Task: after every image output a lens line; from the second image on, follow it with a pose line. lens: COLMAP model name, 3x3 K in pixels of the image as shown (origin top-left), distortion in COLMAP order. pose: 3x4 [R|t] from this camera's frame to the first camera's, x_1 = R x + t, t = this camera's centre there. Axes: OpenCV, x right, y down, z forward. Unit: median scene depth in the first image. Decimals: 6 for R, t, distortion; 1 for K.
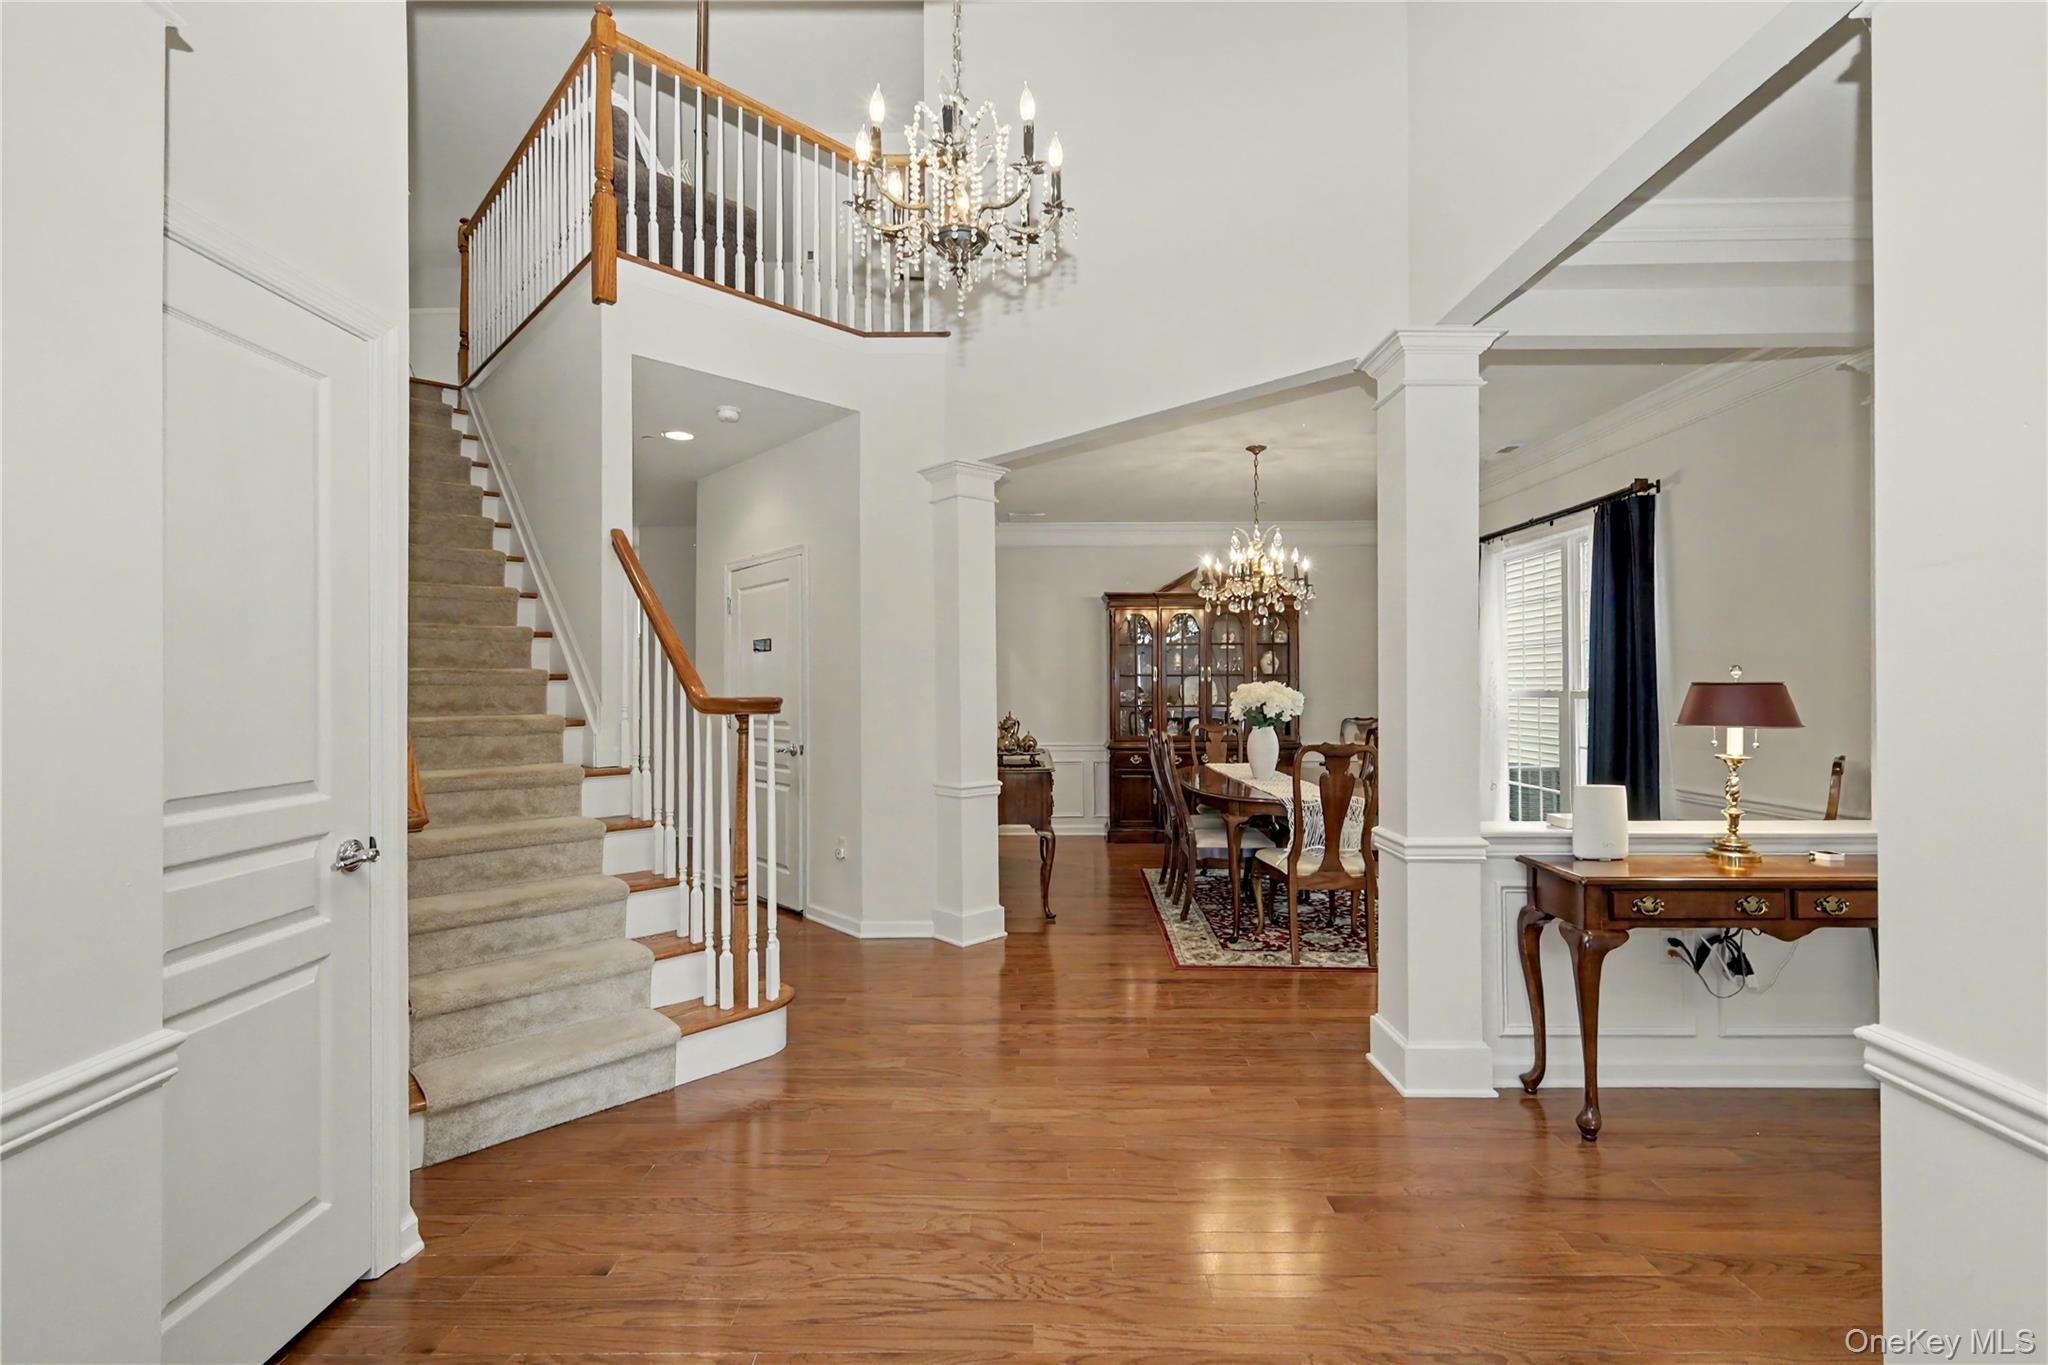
lens RADIAL K [[898.4, 0, 1024.2], [0, 898.4, 685.2], [0, 0, 1]] dist [0.004331, -0.001598]
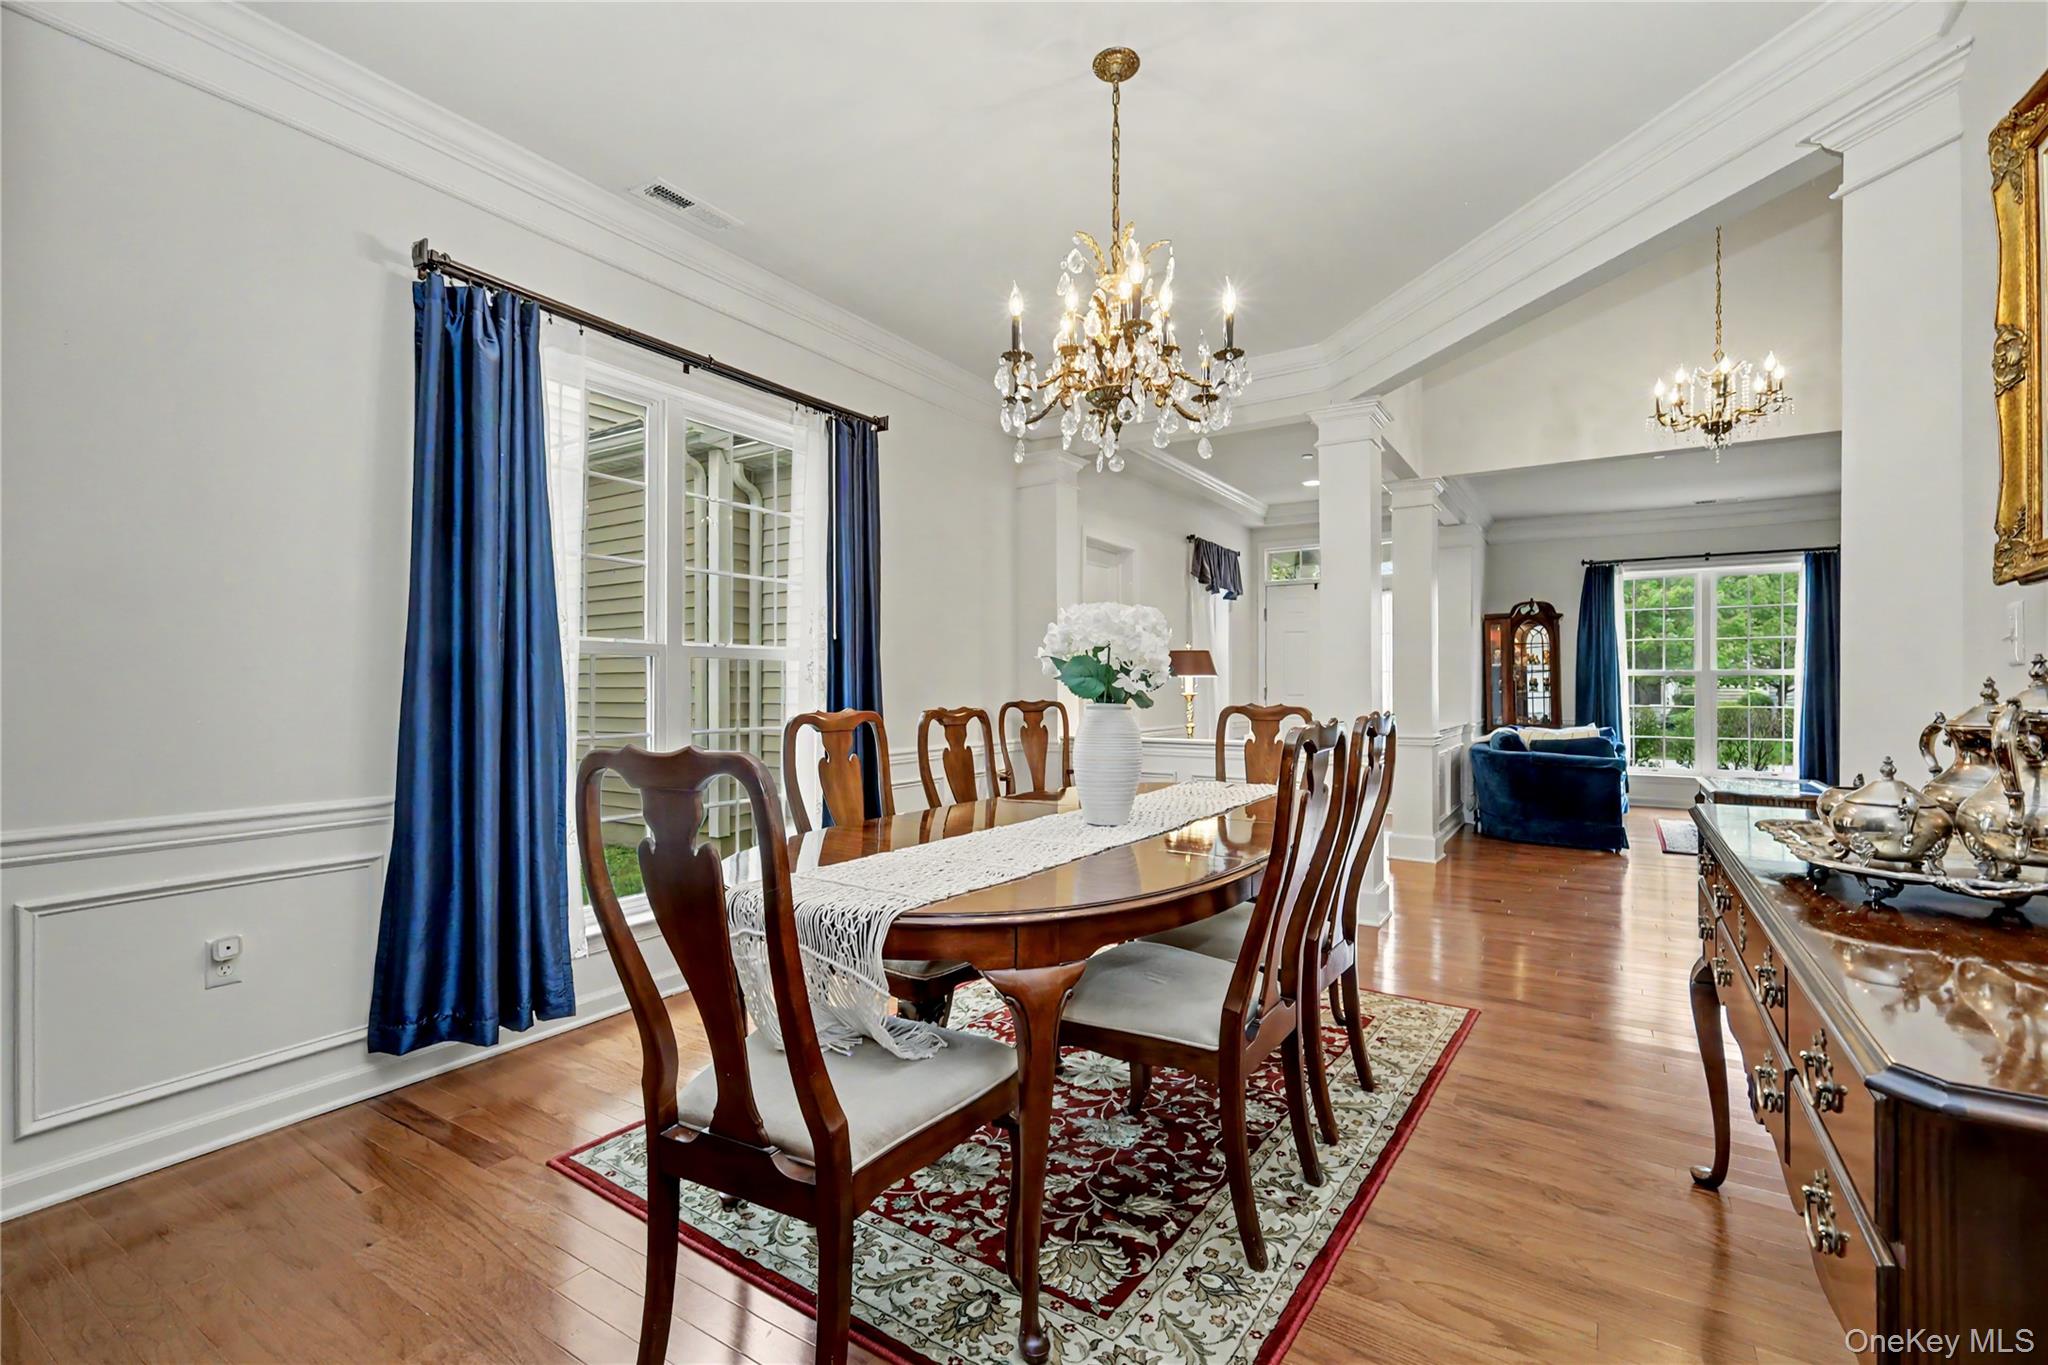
lens RADIAL K [[898.4, 0, 1029.4], [0, 898.4, 690.5], [0, 0, 1]] dist [0.004331, -0.001598]
pose [[-0.845695, 0.000960, 0.533666, 0.080867], [0.001793, 0.999998, 0.001042, 0.047463], [-0.533664, 0.001838, -0.845695, 1.749269]]
